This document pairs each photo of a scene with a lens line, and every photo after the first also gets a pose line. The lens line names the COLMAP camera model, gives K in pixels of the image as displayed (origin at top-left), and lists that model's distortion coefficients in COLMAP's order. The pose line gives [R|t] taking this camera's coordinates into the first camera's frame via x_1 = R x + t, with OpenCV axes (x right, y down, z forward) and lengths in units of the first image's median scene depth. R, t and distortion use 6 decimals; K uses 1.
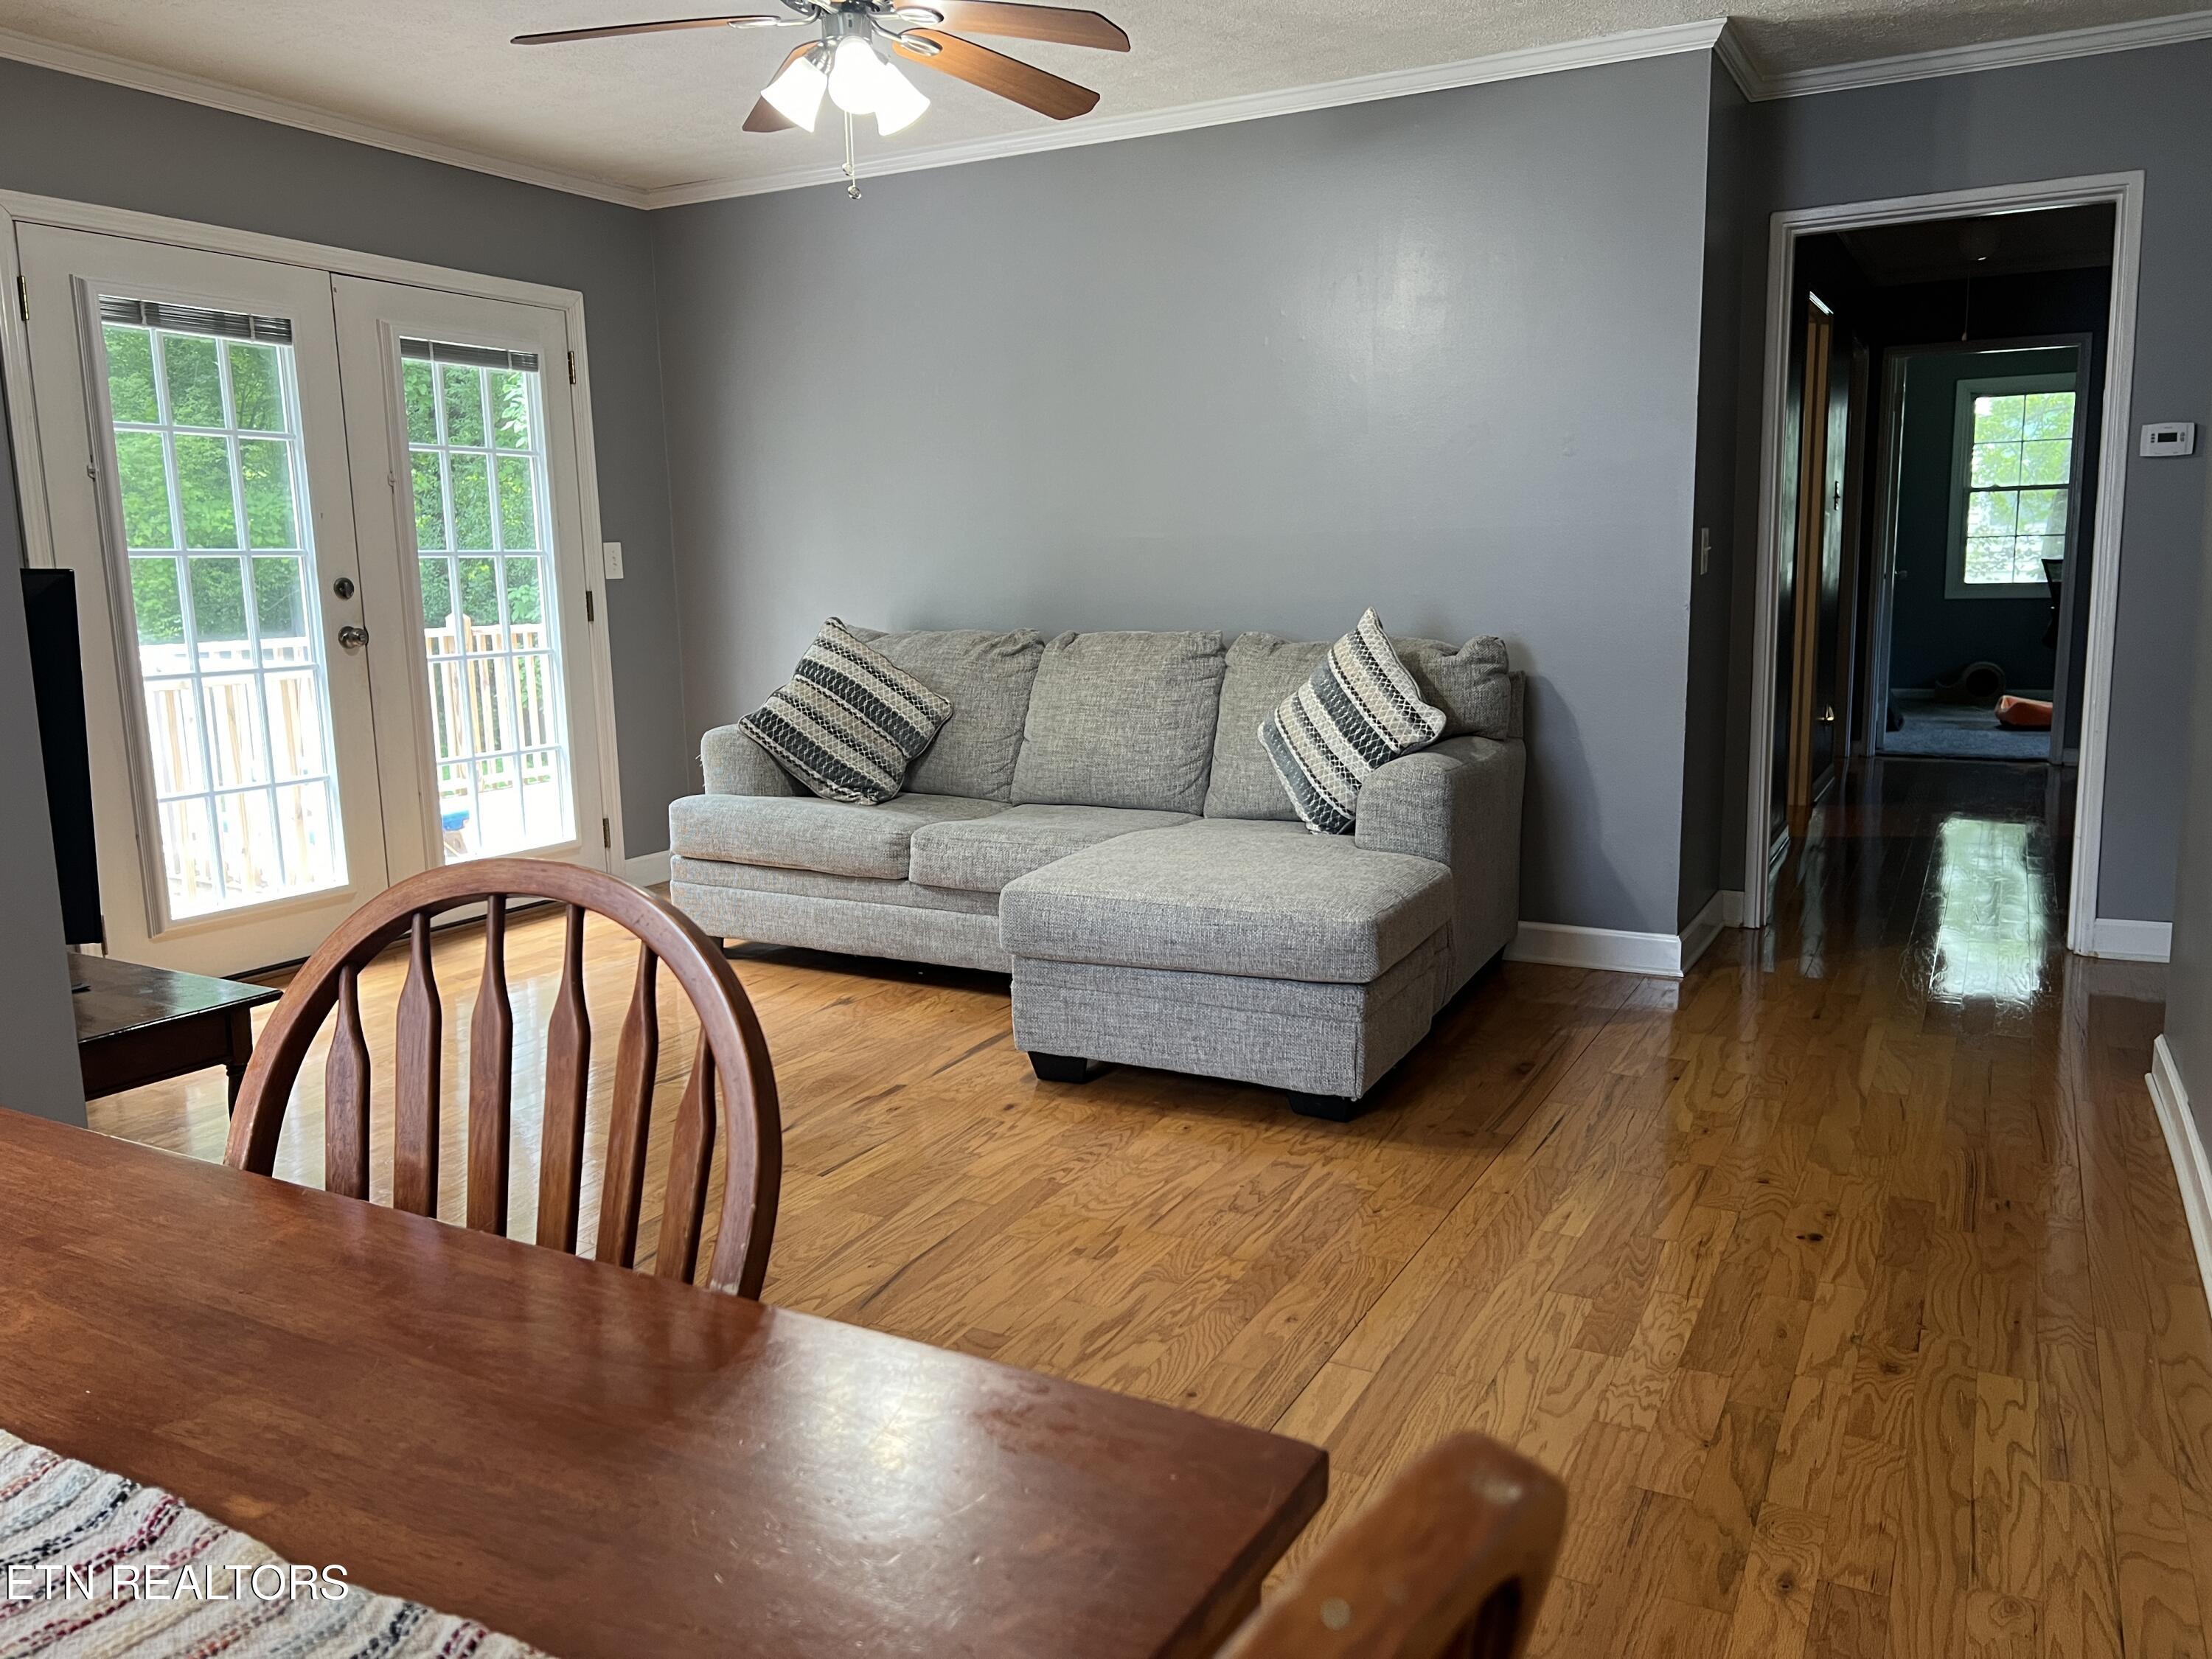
lens RADIAL K [[1671.5, 0, 1110.0], [0, 1671.5, 769.5], [0, 0, 1]] dist [0.104720, -0.104779]
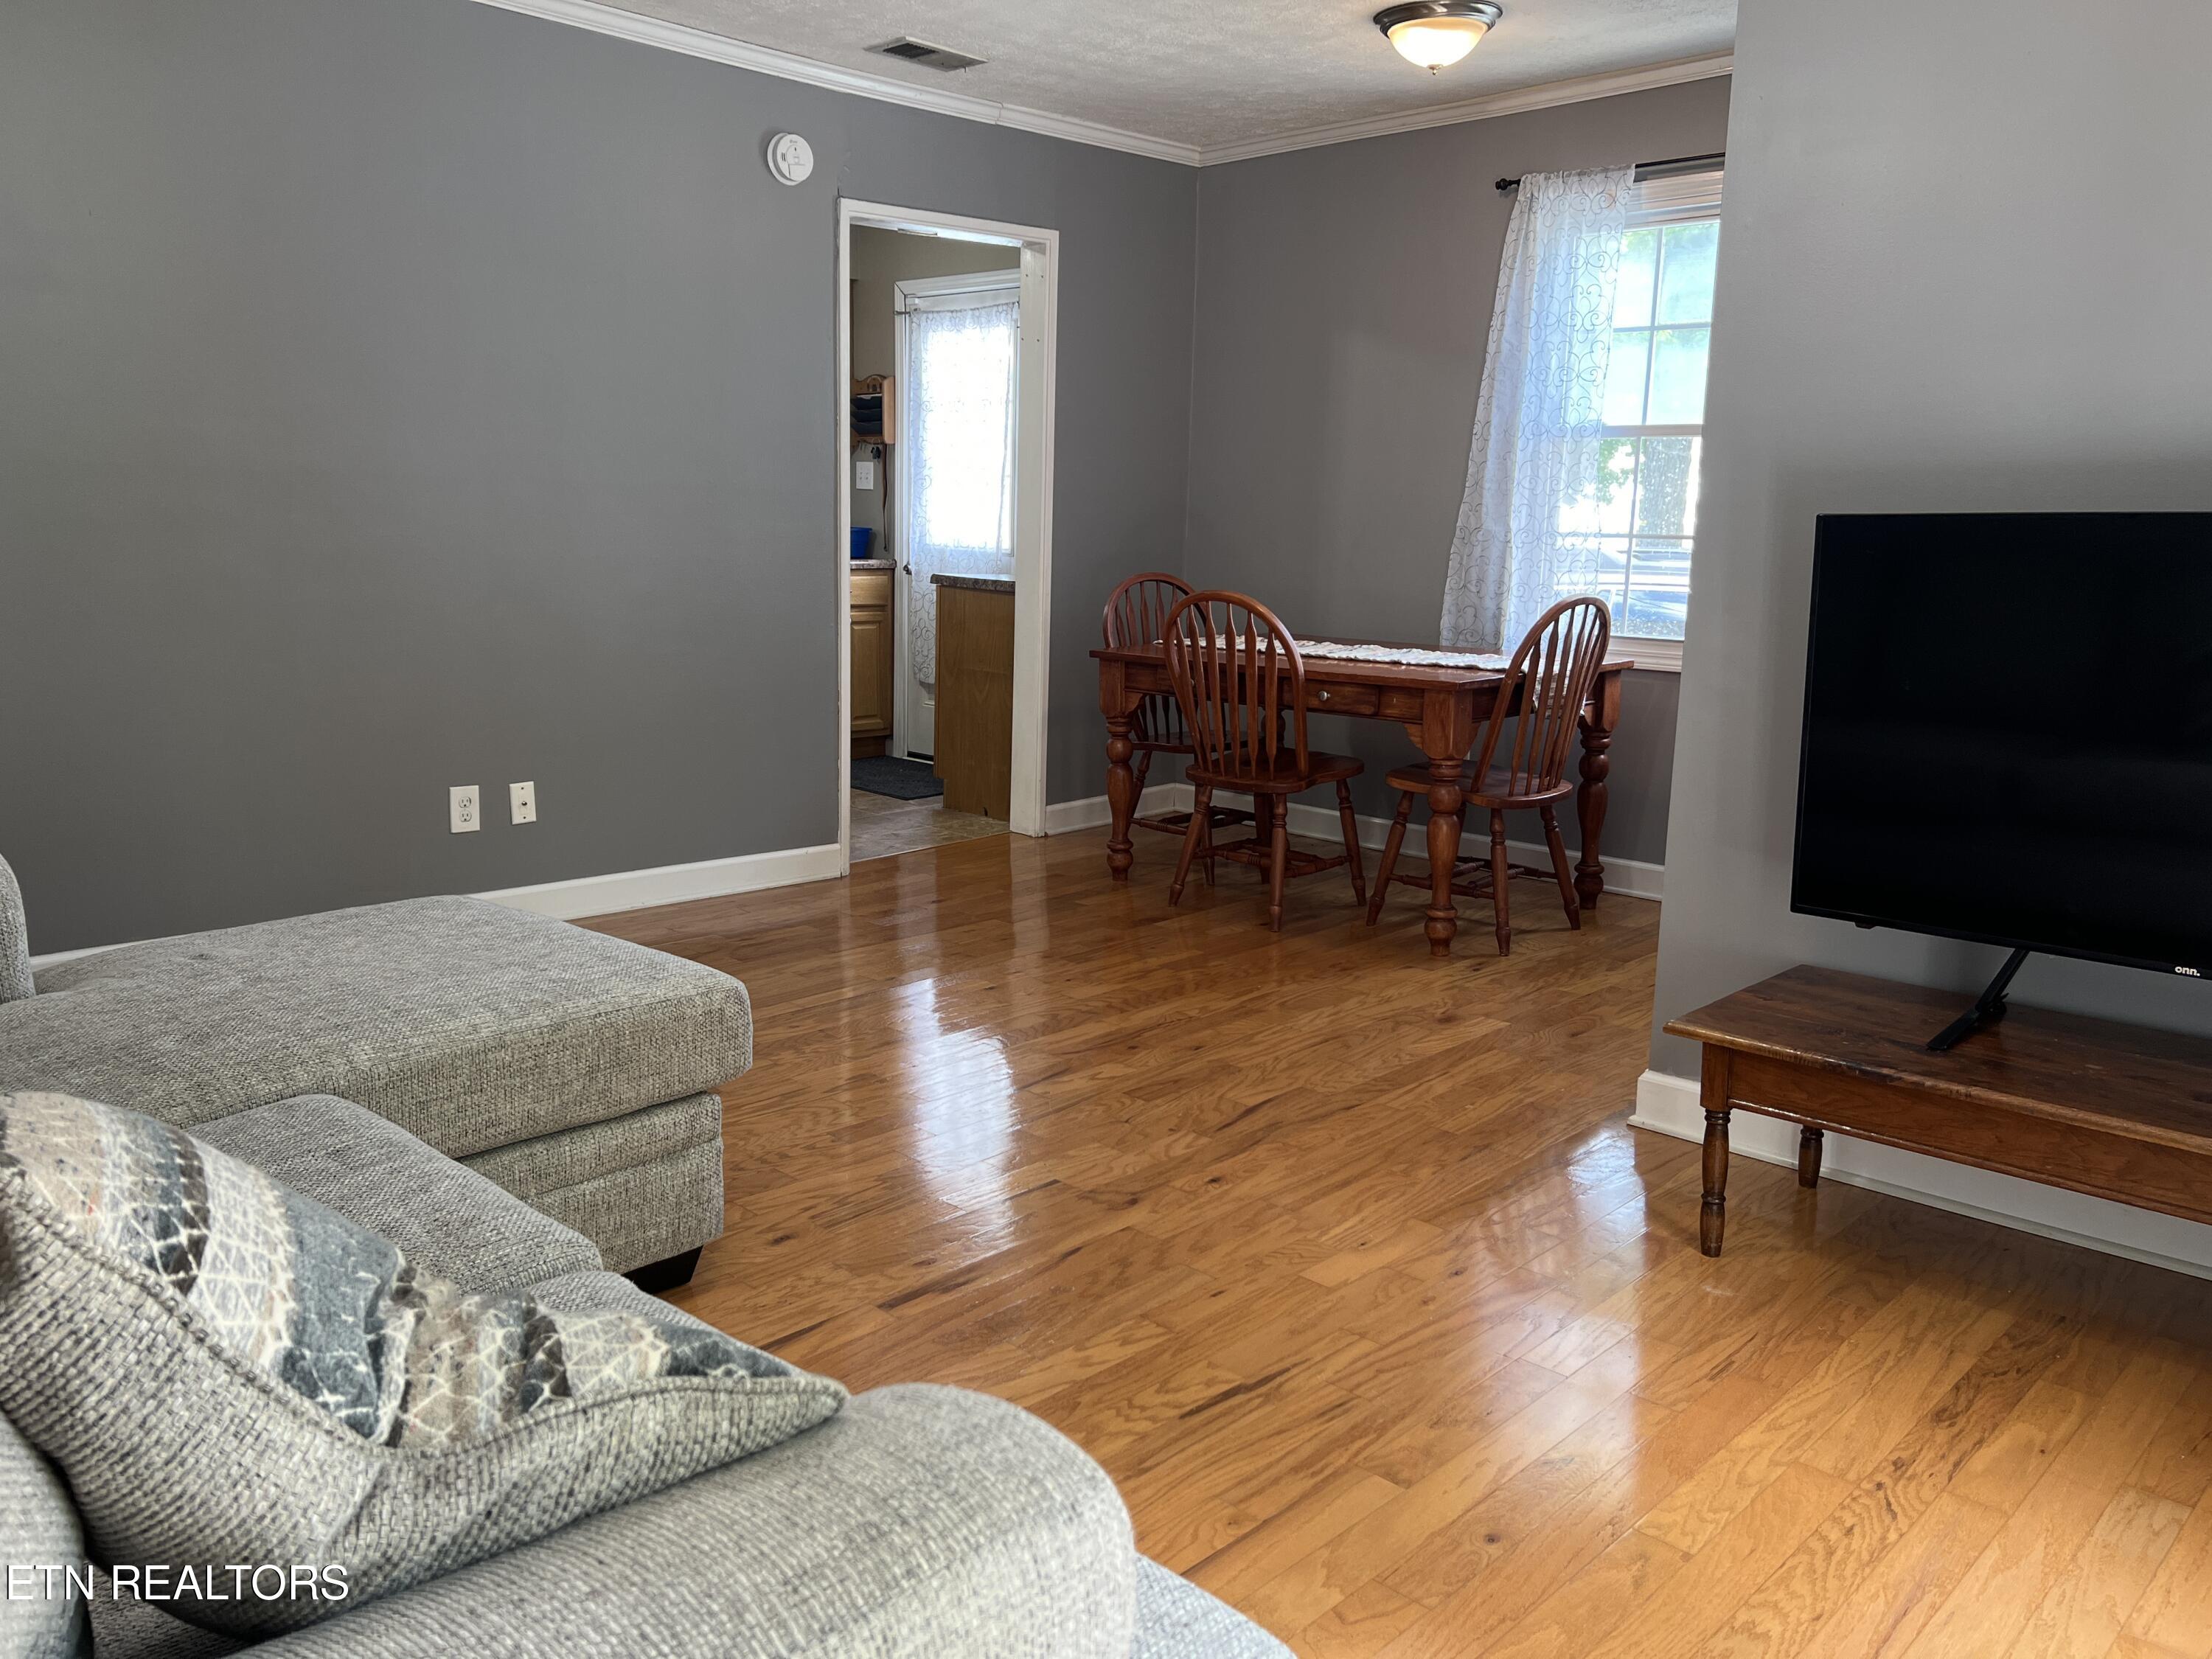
lens RADIAL K [[1653.4, 0, 1106.0], [0, 1653.4, 829.5], [0, 0, 1]] dist [0.049709, -0.061424]
pose [[-0.957650, -0.055295, 0.282576, -0.323130], [0.032297, 0.954566, 0.296246, -0.150558], [-0.286119, 0.292826, -0.912354, 1.286259]]
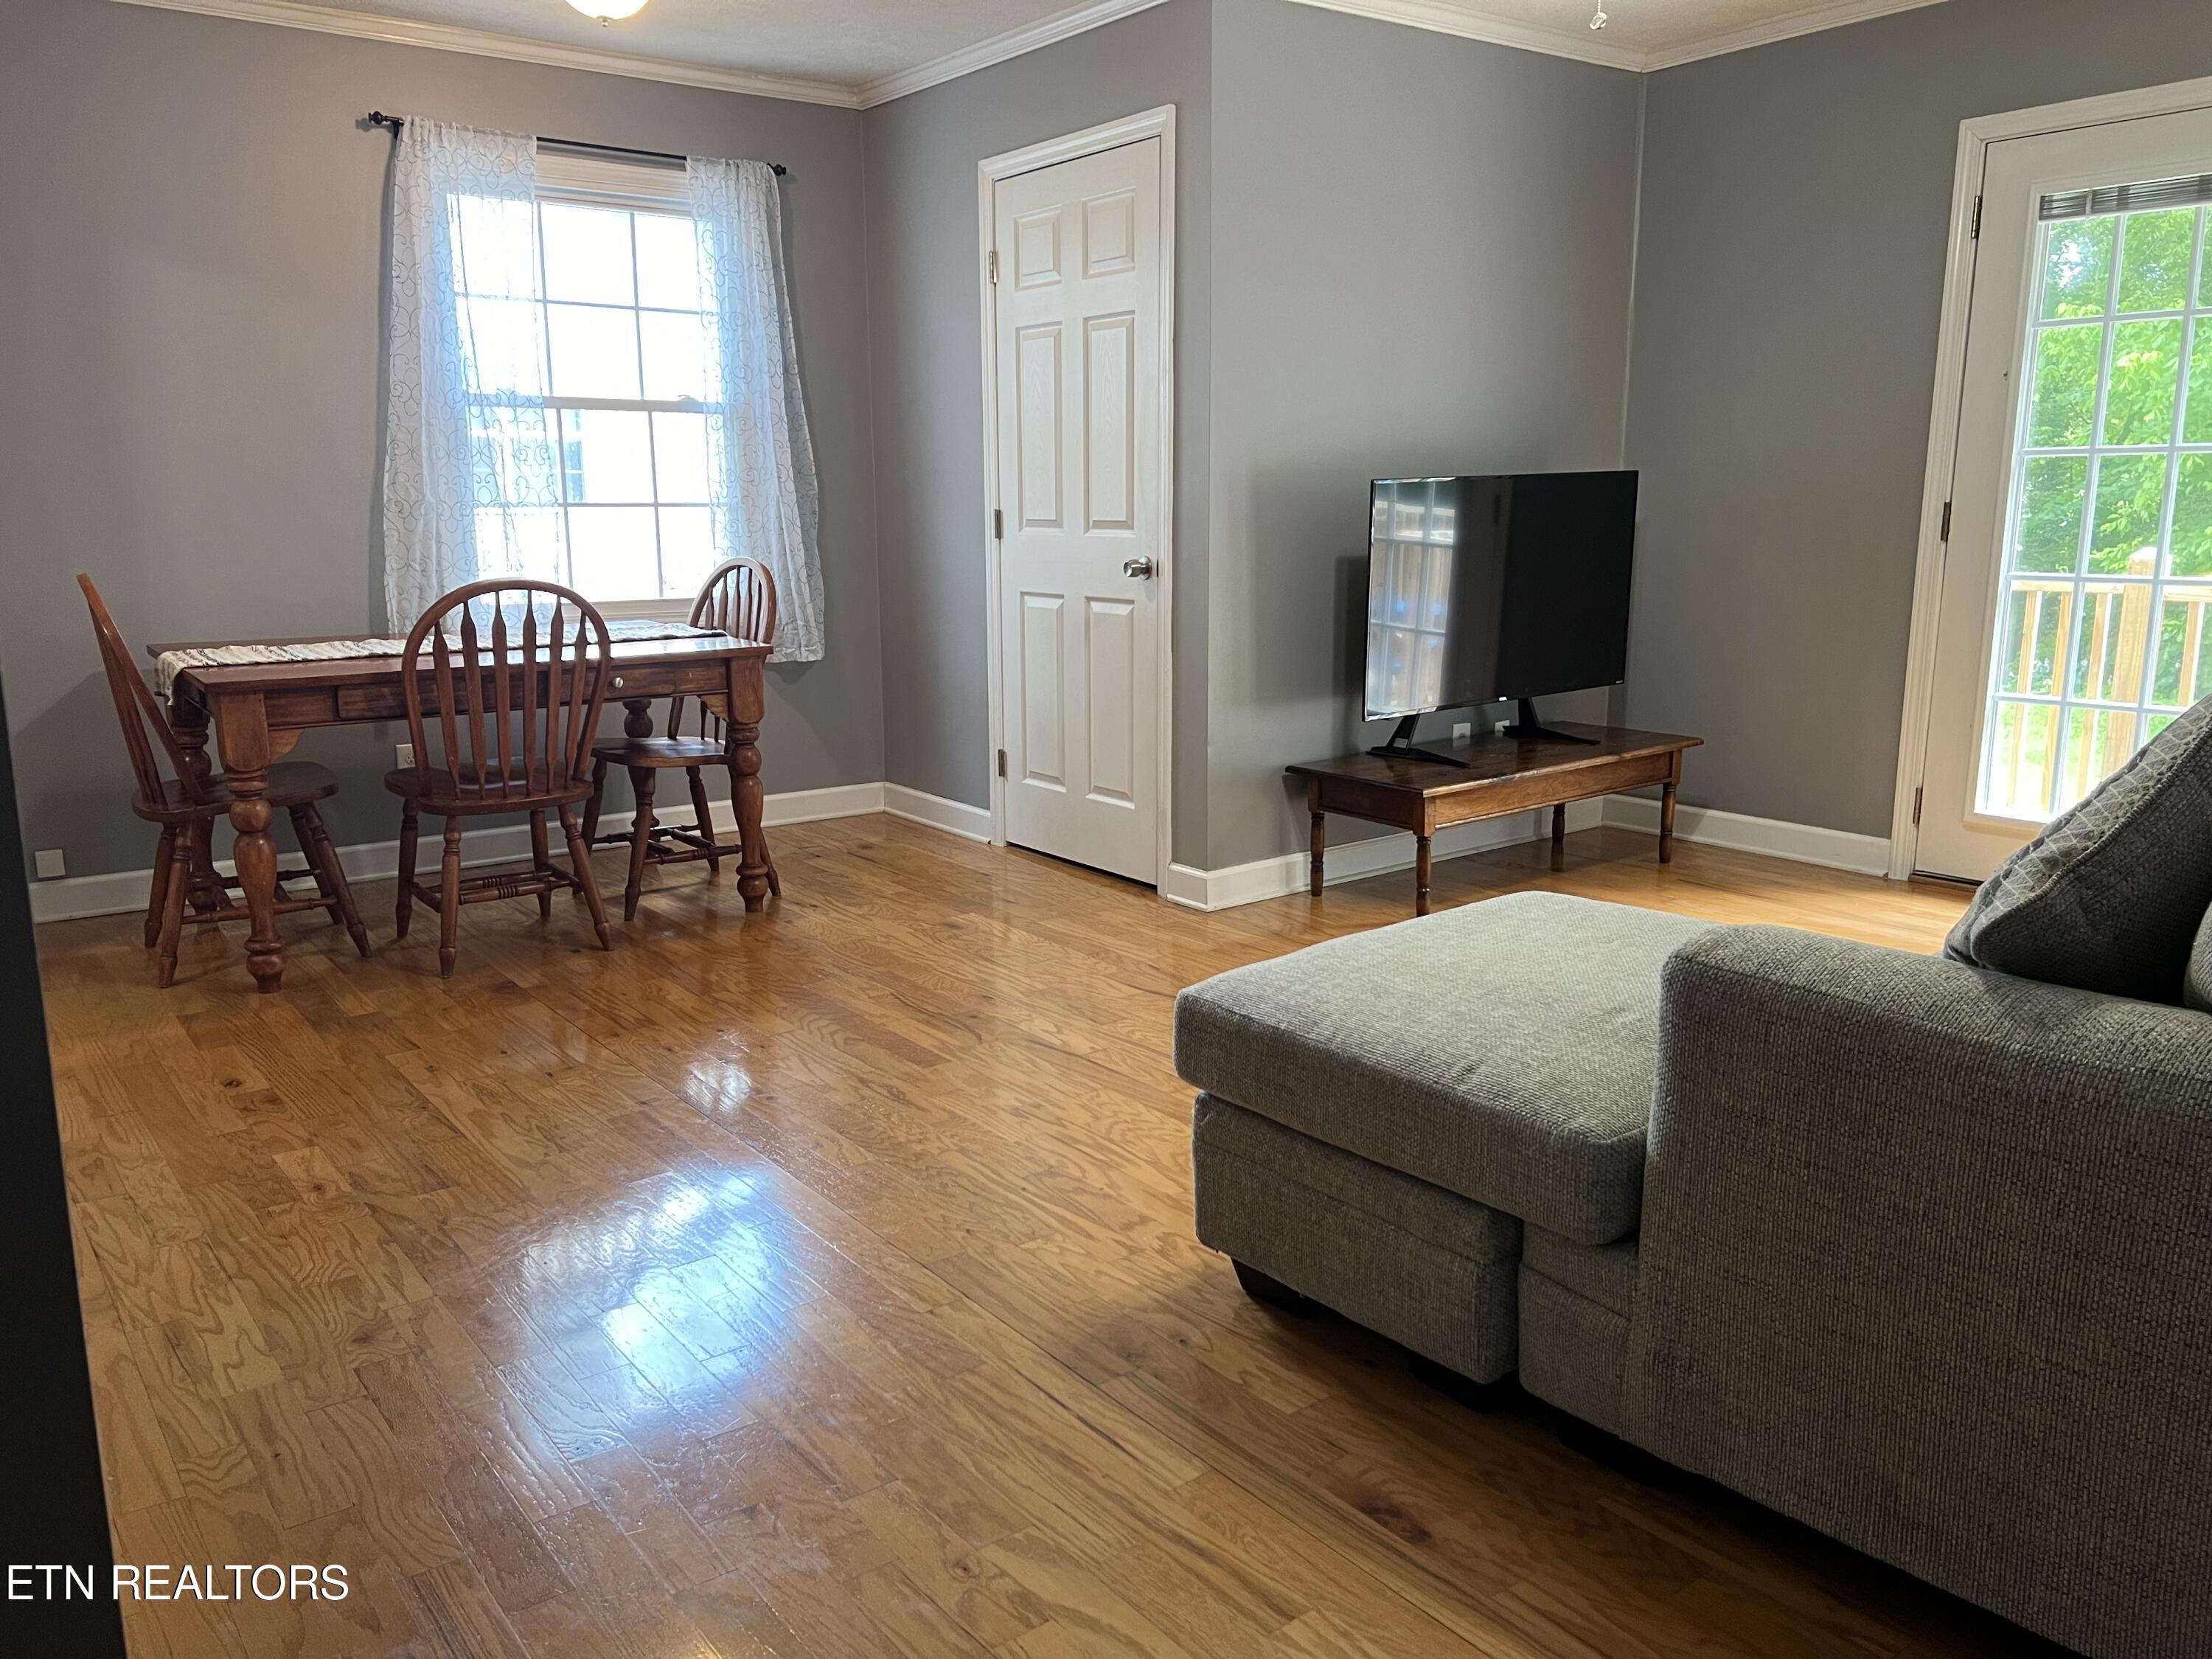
lens RADIAL K [[1653.4, 0, 1106.0], [0, 1653.4, 829.5], [0, 0, 1]] dist [0.049709, -0.061424]
pose [[-0.422588, 0.198700, -0.884272, 0.579712], [-0.097663, 0.960007, 0.262390, -0.117647], [0.901044, 0.197244, -0.386282, 0.925345]]
